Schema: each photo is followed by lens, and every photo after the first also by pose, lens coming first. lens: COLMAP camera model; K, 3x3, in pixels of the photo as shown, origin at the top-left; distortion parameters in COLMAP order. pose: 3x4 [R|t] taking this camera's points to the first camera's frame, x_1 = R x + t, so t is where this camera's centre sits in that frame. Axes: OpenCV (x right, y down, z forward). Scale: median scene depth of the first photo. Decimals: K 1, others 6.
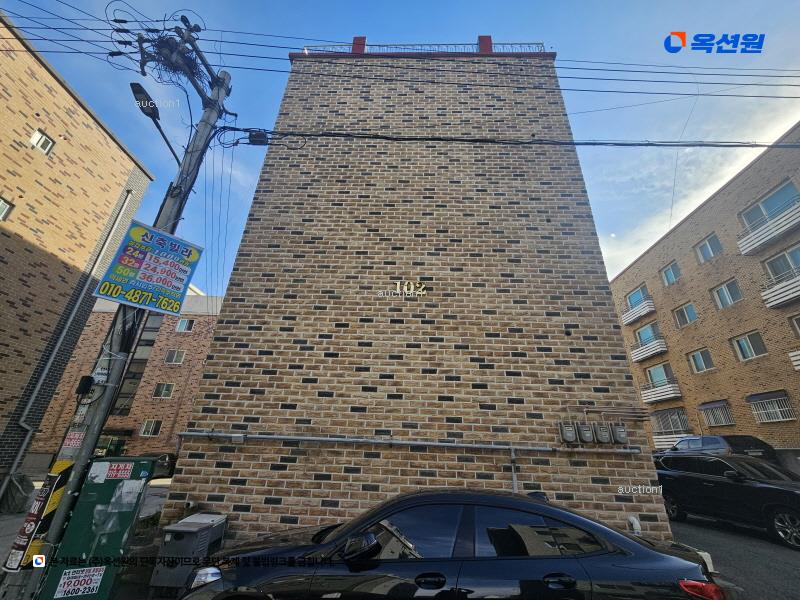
lens RADIAL K [[326.0, 0, 399.5], [0, 326.0, 304.3], [0, 0, 1]] dist [-0.001130, 0.000588]
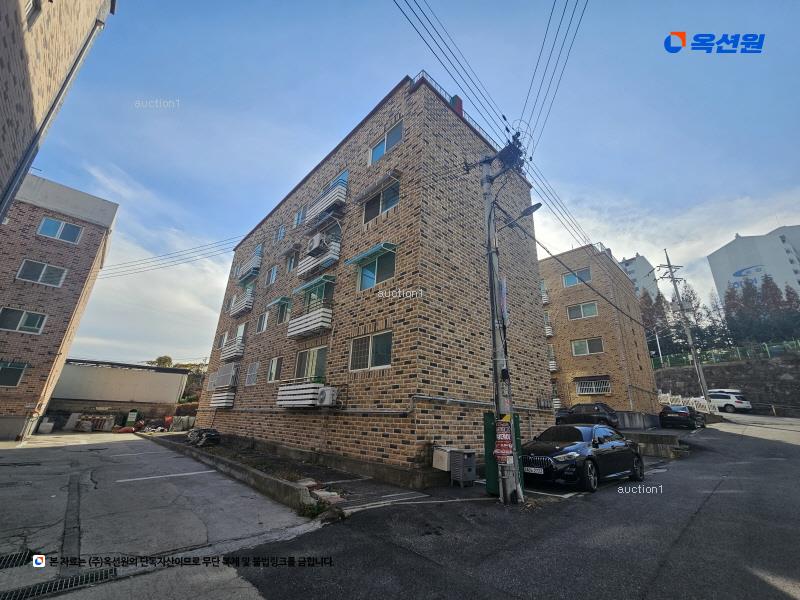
lens RADIAL K [[326.0, 0, 401.4], [0, 326.0, 302.6], [0, 0, 1]] dist [-0.001130, 0.000588]
pose [[0.715087, 0.226453, 0.661339, -1.513628], [-0.298722, 0.954333, -0.003779, 0.026343], [-0.631993, -0.194854, 0.750078, 0.048595]]
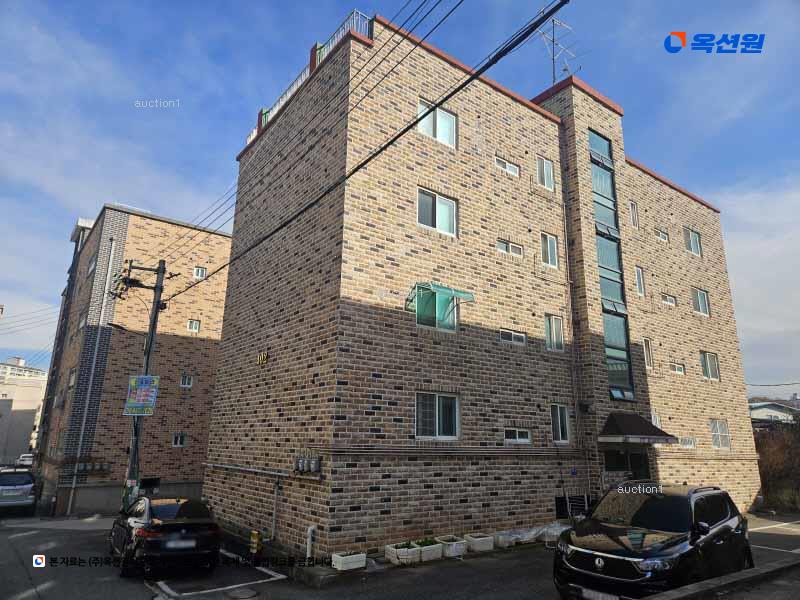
lens RADIAL K [[531.8, 0, 400.4], [0, 531.8, 297.1], [0, 0, 1]] dist [0.058413, -0.000005]
pose [[0.618051, -0.229718, -0.751826, 2.135911], [0.321021, 0.946732, -0.025369, -0.051124], [0.717606, -0.225673, 0.658873, 0.006824]]
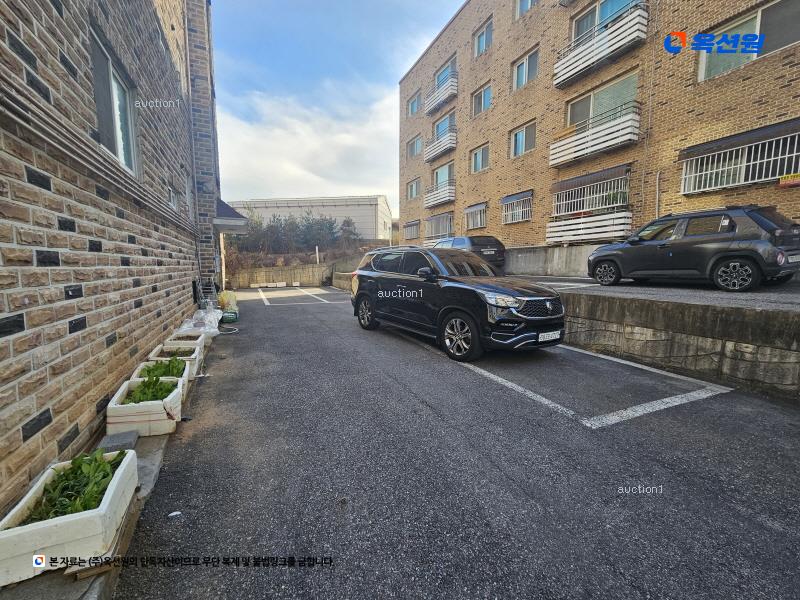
lens RADIAL K [[326.0, 0, 396.2], [0, 326.0, 302.9], [0, 0, 1]] dist [-0.001130, 0.000588]
pose [[0.901205, -0.084382, 0.425099, 0.800772], [-0.147546, 0.862534, 0.484009, 0.302866], [-0.407504, -0.498913, 0.764870, 0.554798]]
